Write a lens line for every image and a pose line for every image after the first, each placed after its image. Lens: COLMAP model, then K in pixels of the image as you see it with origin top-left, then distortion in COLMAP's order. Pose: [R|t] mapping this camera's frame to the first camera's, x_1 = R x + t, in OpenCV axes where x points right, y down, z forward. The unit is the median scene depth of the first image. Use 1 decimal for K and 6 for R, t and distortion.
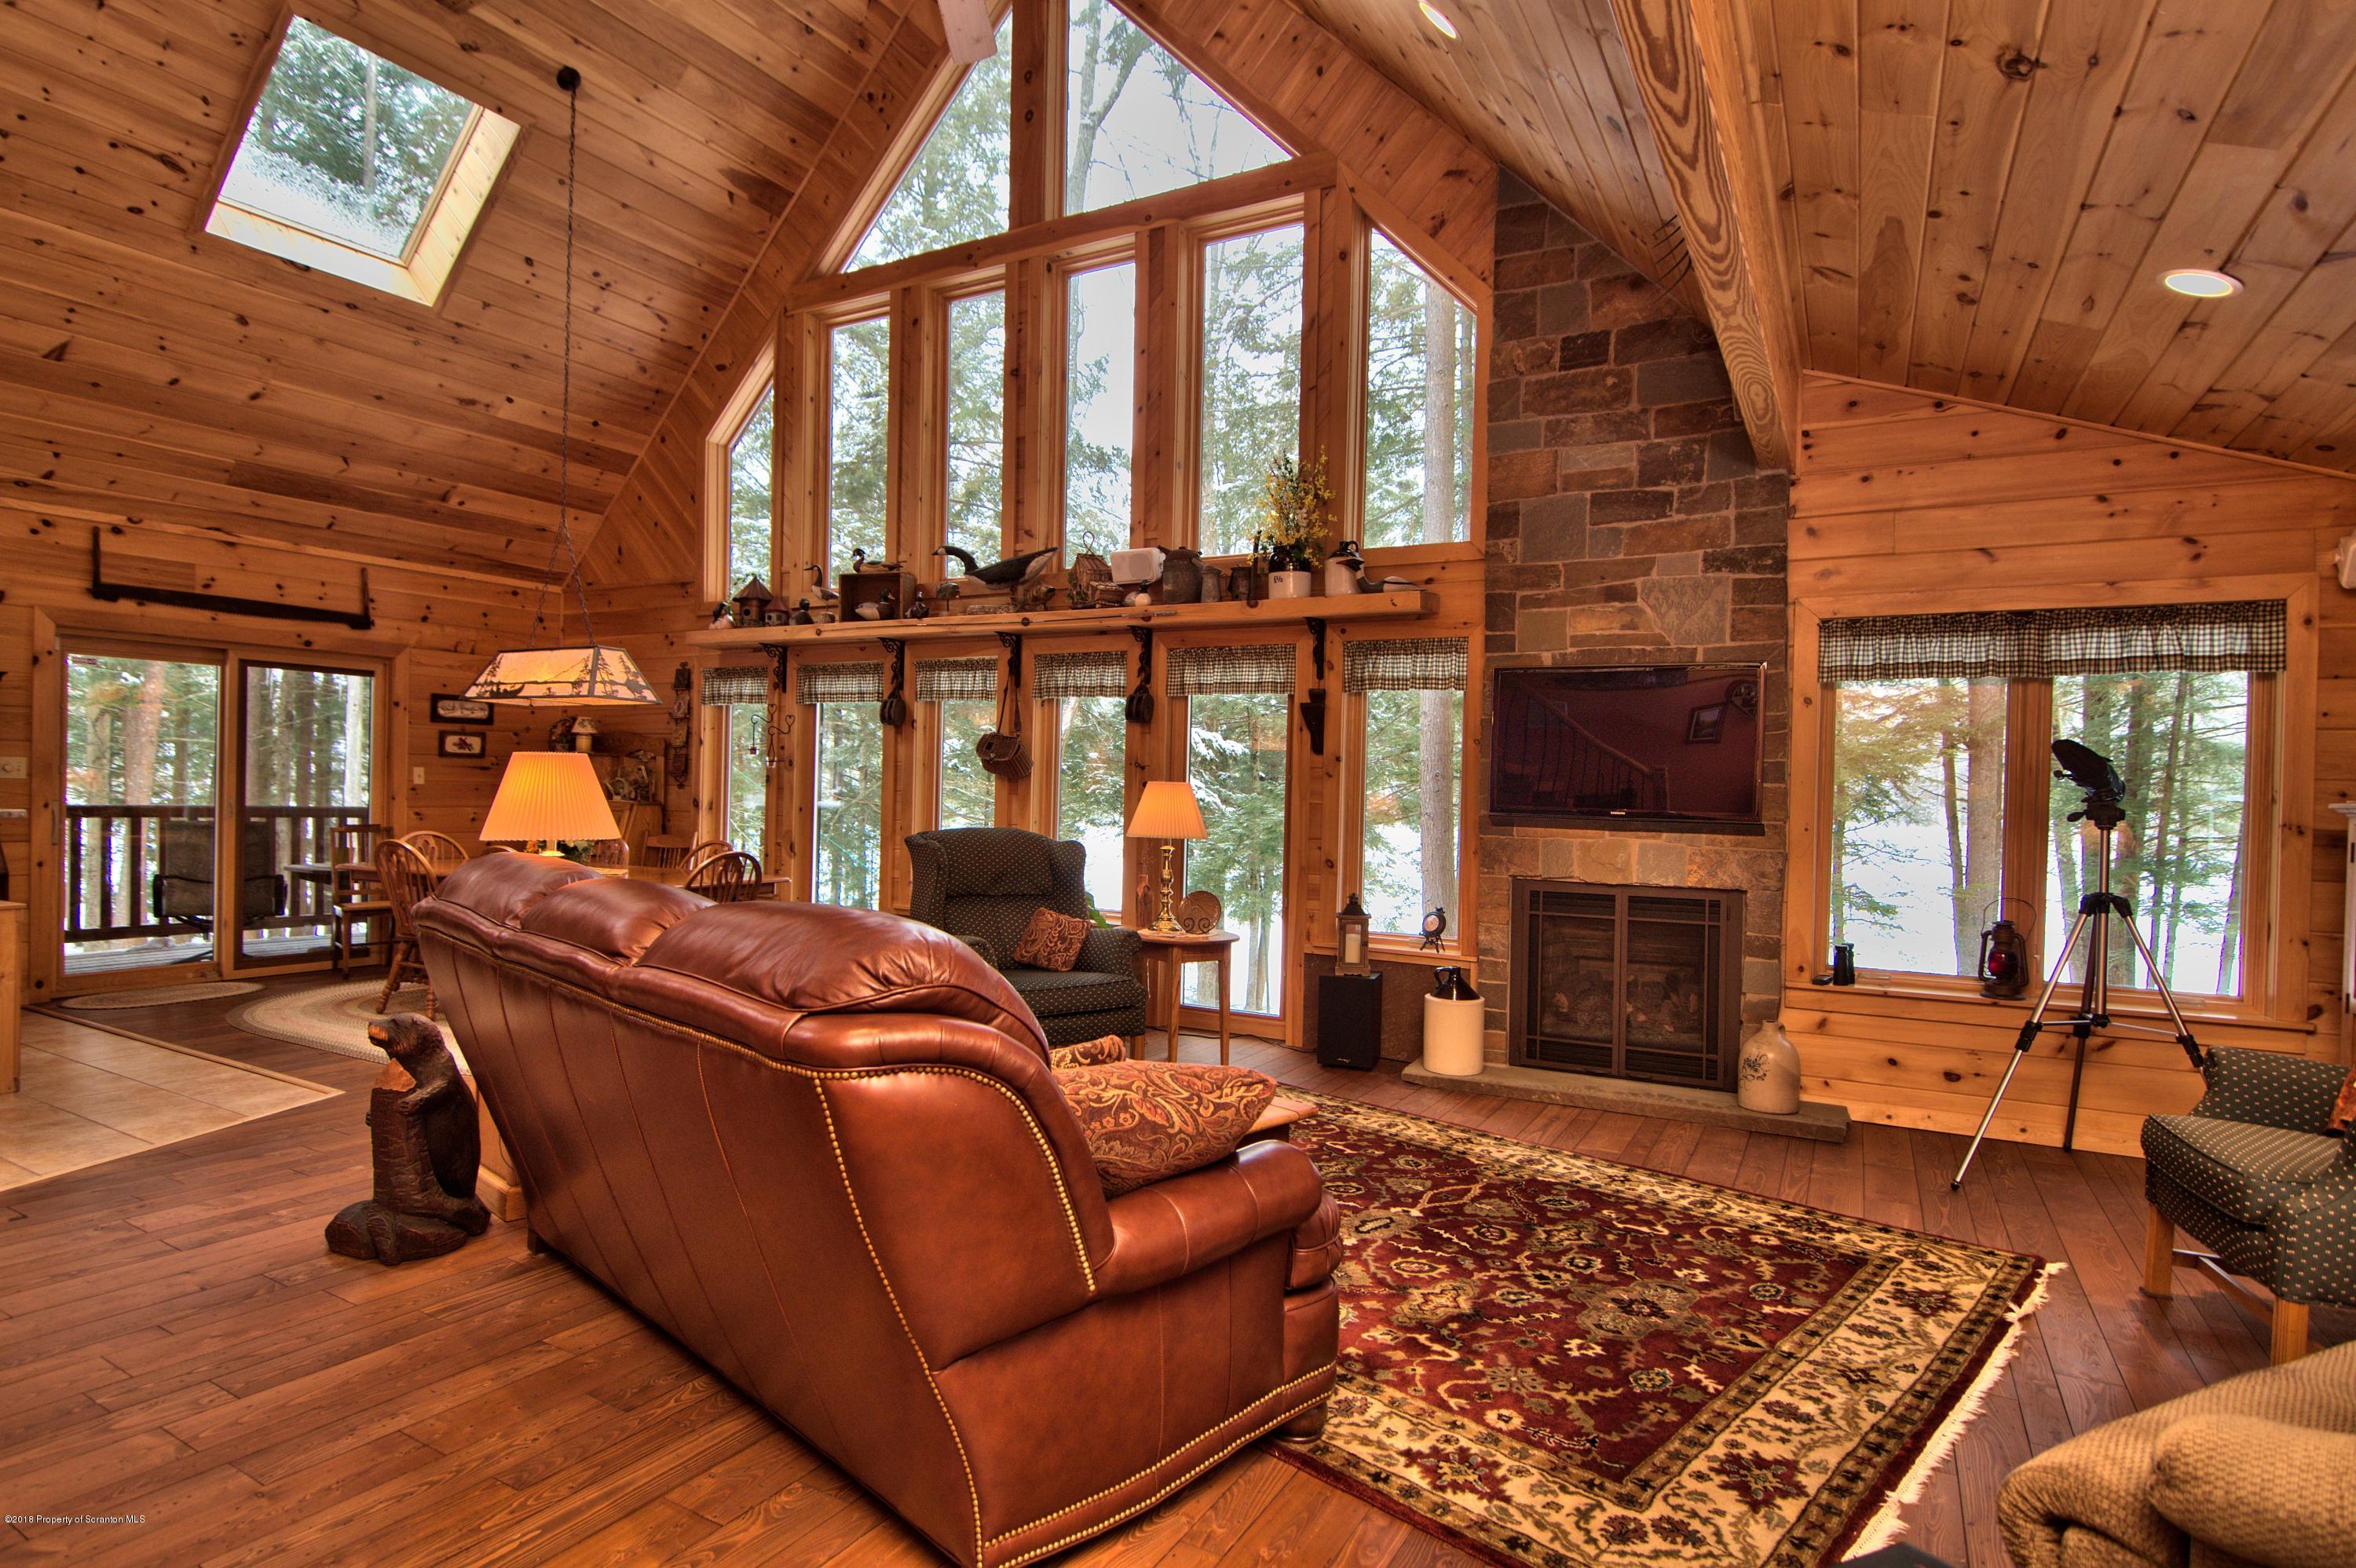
lens RADIAL K [[1232.0, 0, 1166.3], [0, 1232.0, 783.3], [0, 0, 1]] dist [0.004517, 0.000270]
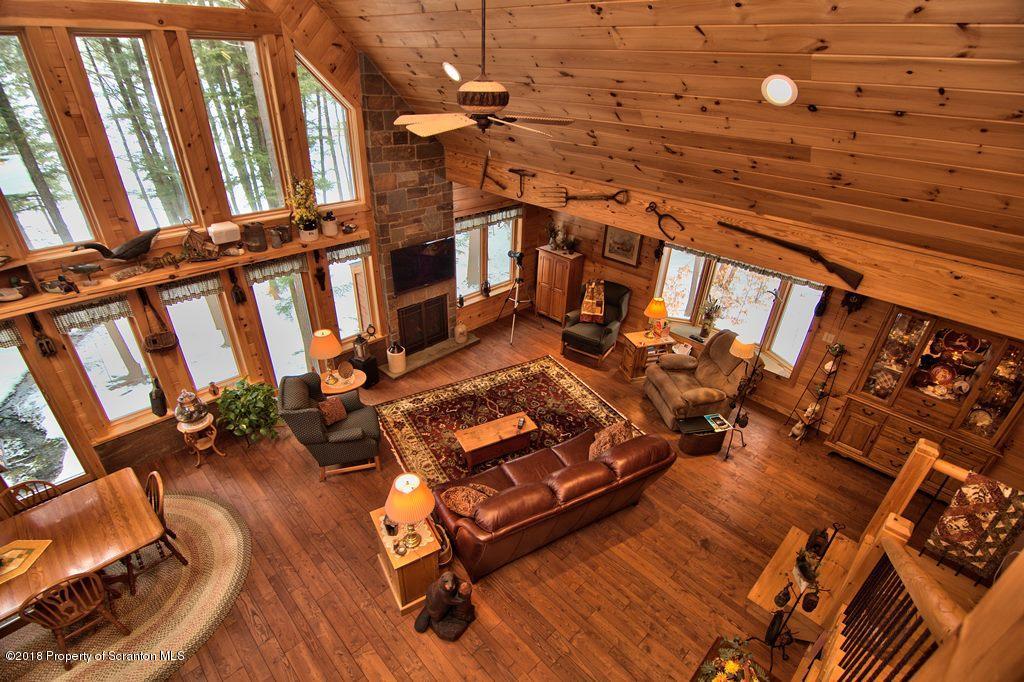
lens RADIAL K [[488.7, 0, 509.3], [0, 488.7, 342.5], [0, 0, 1]] dist [-0.012685, -0.005229]
pose [[0.271503, -0.497030, 0.824164, -0.757779], [-0.031466, 0.851288, 0.523754, -0.543978], [-0.961923, -0.168134, 0.215488, 0.429122]]
